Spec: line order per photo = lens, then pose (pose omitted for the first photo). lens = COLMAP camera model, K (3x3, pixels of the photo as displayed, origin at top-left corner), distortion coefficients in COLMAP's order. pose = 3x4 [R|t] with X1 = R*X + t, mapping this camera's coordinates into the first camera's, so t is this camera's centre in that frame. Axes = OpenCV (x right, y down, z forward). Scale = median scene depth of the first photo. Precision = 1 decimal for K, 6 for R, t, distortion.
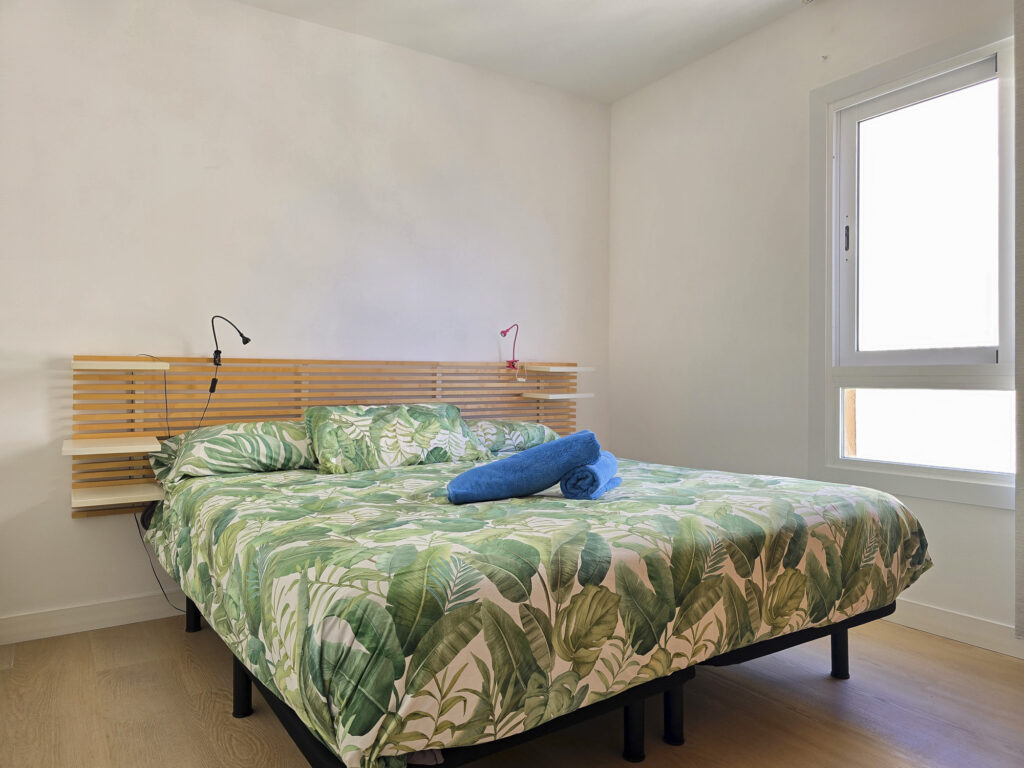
lens RADIAL K [[703.4, 0, 507.9], [0, 703.4, 381.1], [0, 0, 1]] dist [0.066200, -0.071606]
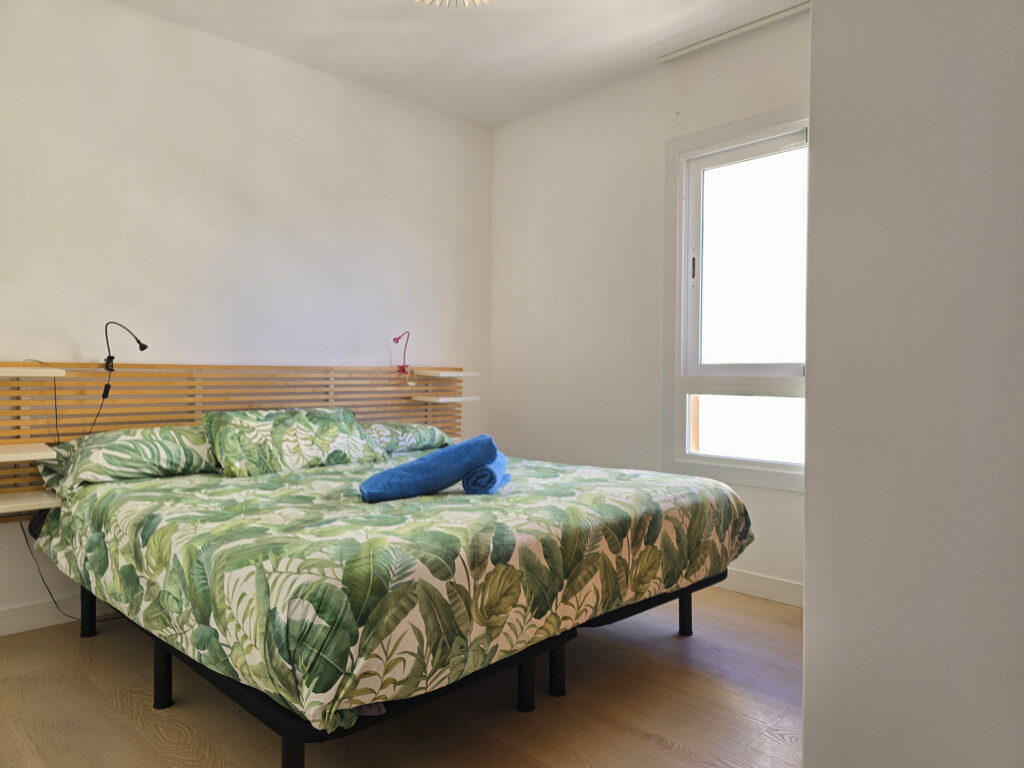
lens RADIAL K [[714.9, 0, 517.3], [0, 714.9, 372.7], [0, 0, 1]] dist [0.057880, -0.056329]
pose [[0.979173, 0.007521, 0.202889, -0.070661], [-0.007160, 0.999971, -0.002513, -0.028193], [-0.202902, 0.001008, 0.979199, -0.150683]]
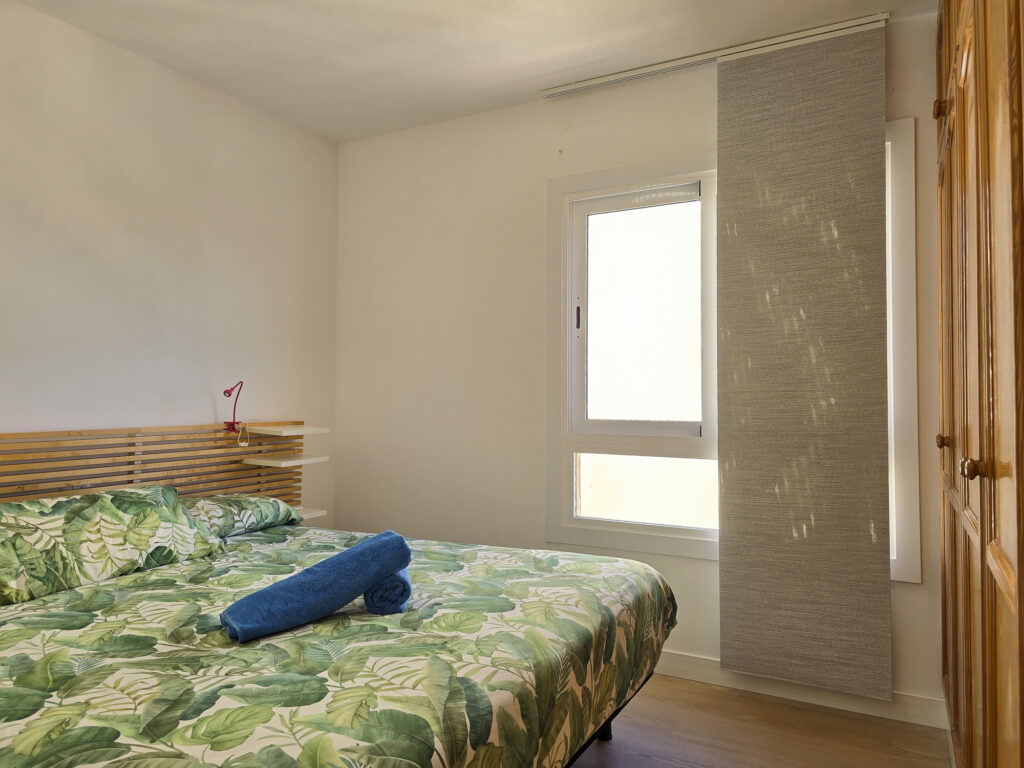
lens RADIAL K [[714.9, 0, 517.3], [0, 714.9, 372.7], [0, 0, 1]] dist [0.057880, -0.056329]
pose [[0.874802, 0.018217, 0.484138, -0.189467], [-0.002698, 0.999460, -0.032733, -0.101493], [-0.484473, 0.027328, 0.874379, 0.096790]]
